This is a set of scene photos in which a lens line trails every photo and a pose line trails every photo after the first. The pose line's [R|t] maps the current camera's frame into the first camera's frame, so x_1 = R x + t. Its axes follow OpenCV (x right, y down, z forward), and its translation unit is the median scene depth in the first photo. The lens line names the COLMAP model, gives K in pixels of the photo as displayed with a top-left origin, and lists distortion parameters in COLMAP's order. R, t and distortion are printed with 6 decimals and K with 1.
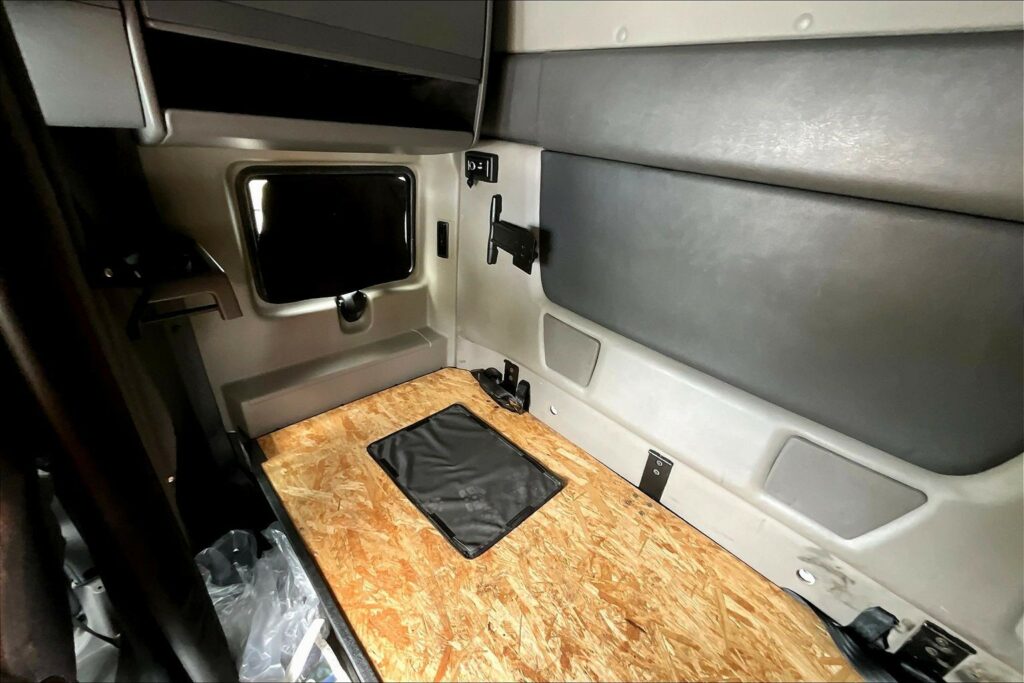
lens RADIAL K [[414.6, 0, 509.9], [0, 414.6, 341.1], [0, 0, 1]] dist [-0.001357, 0.000692]
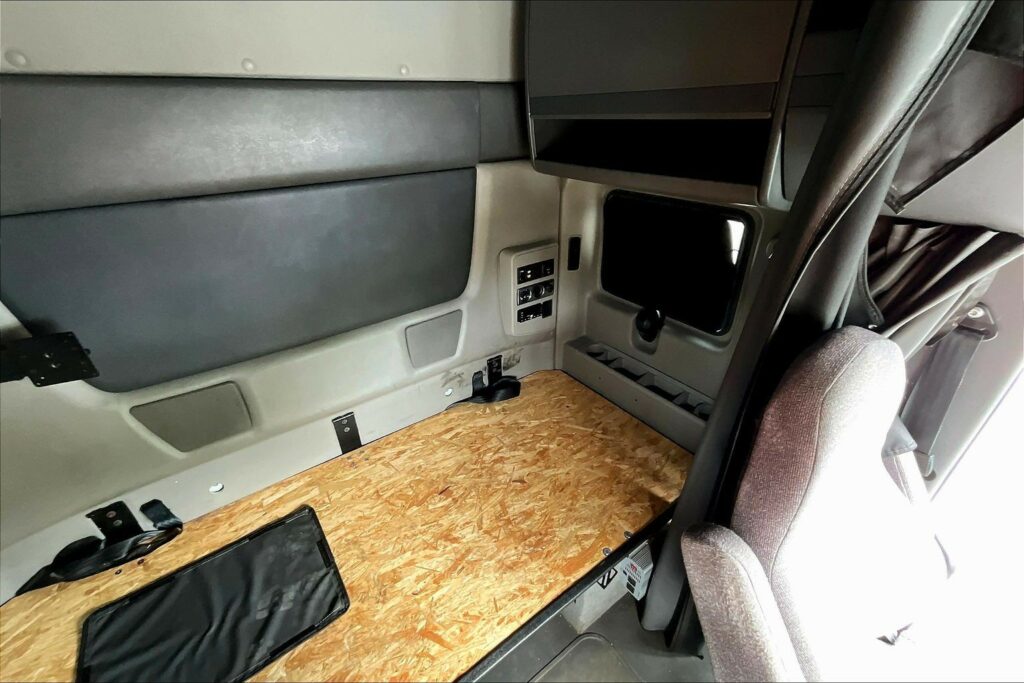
lens RADIAL K [[414.6, 0, 511.4], [0, 414.6, 342.2], [0, 0, 1]] dist [-0.001357, 0.000692]
pose [[0.133159, -0.565538, 0.813901, -0.514763], [0.492737, 0.750308, 0.440736, -0.205521], [-0.859930, 0.342351, 0.378572, 0.074270]]
